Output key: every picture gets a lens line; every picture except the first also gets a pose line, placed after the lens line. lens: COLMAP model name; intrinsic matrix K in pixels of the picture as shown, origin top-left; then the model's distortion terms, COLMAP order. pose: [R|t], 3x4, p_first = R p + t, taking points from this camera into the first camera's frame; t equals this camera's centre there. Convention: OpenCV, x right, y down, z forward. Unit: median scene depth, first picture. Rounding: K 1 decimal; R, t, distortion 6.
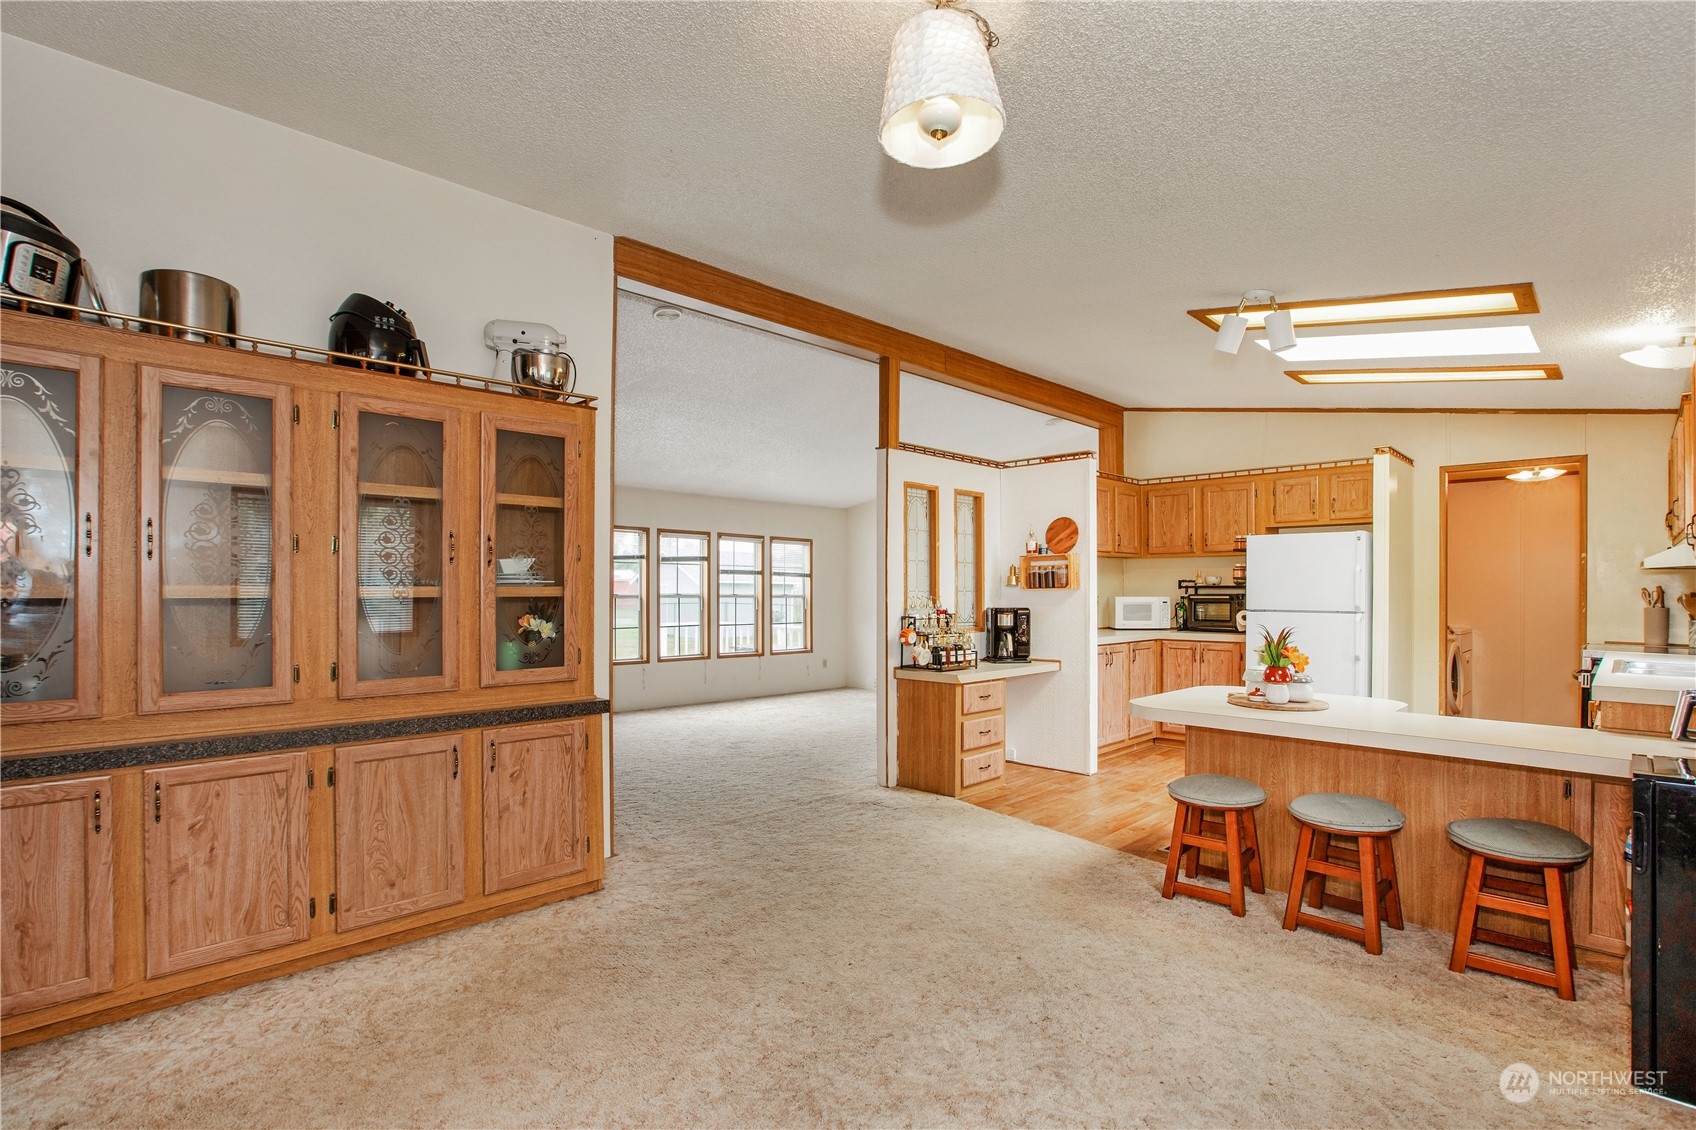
lens RADIAL K [[809.7, 0, 843.9], [0, 809.7, 567.5], [0, 0, 1]] dist [-0.052208, 0.019671]
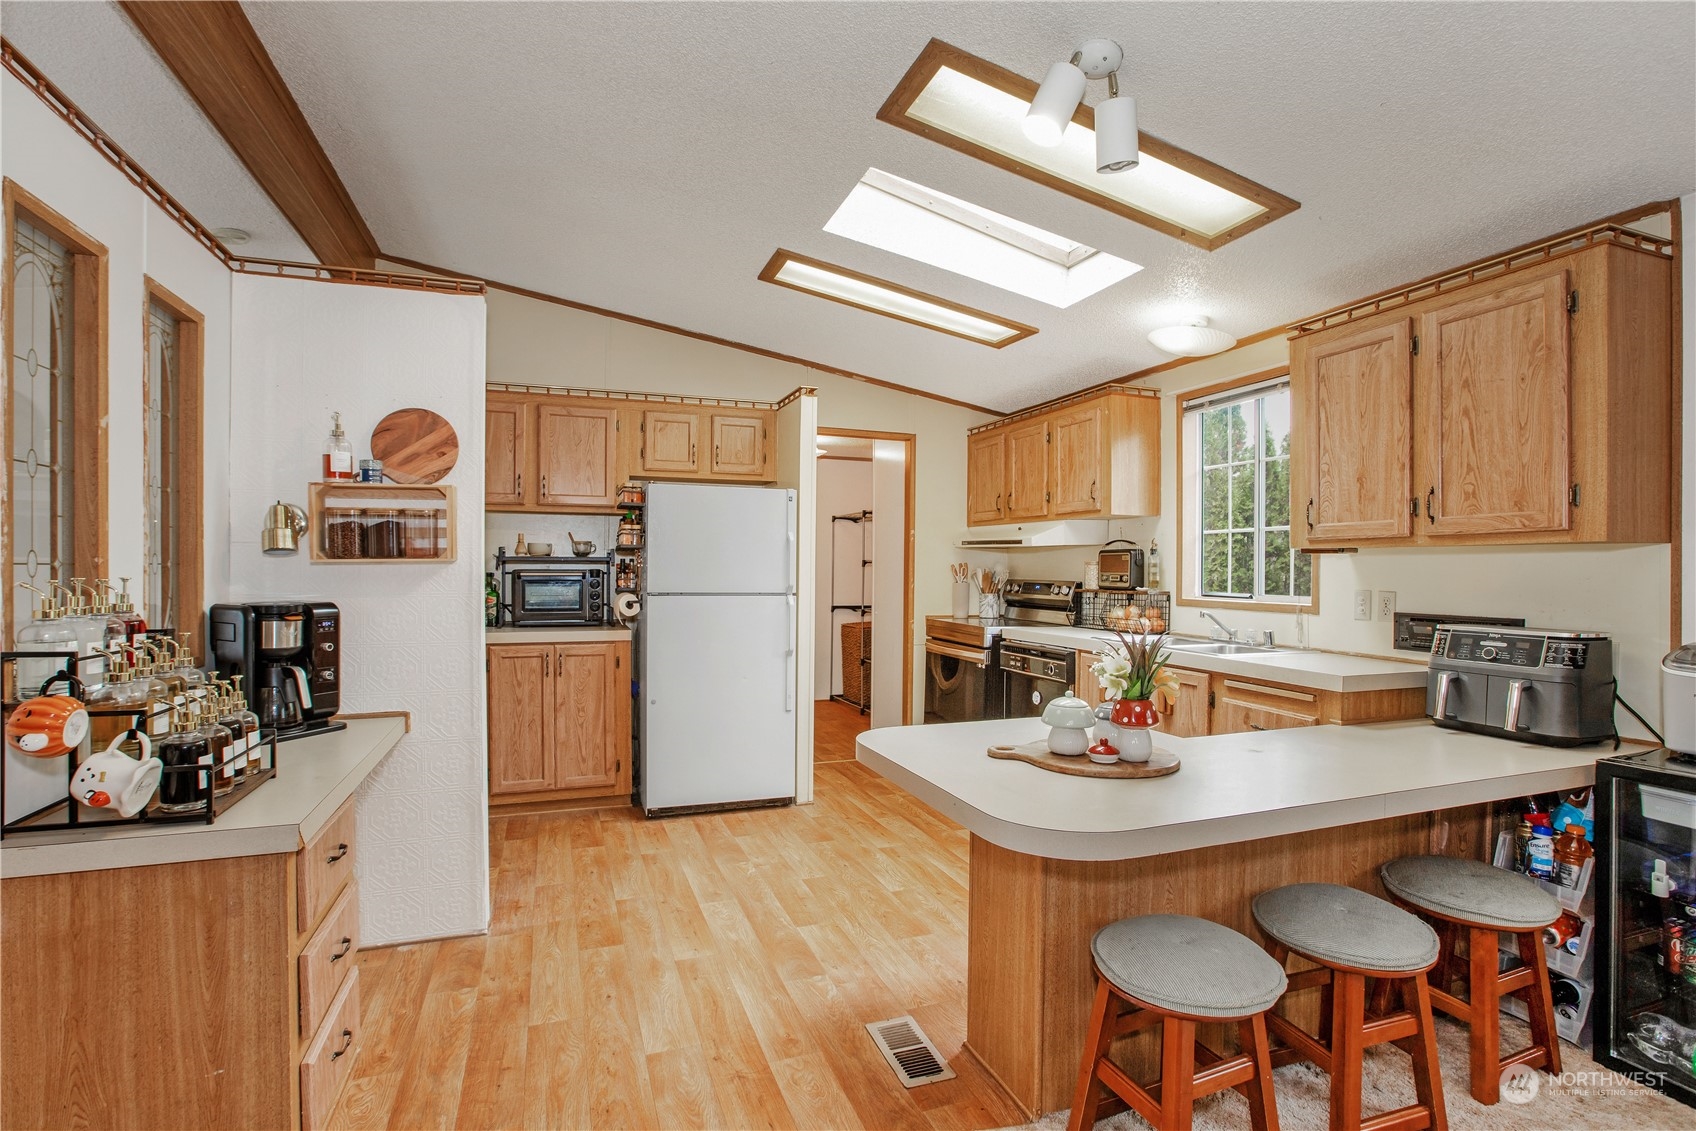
lens RADIAL K [[809.7, 0, 843.9], [0, 809.7, 568.0], [0, 0, 1]] dist [-0.052208, 0.019671]
pose [[0.410718, -0.001590, 0.911761, -0.051280], [-0.030088, 0.999430, 0.015297, 0.016545], [-0.911266, -0.033716, 0.410436, 0.583586]]
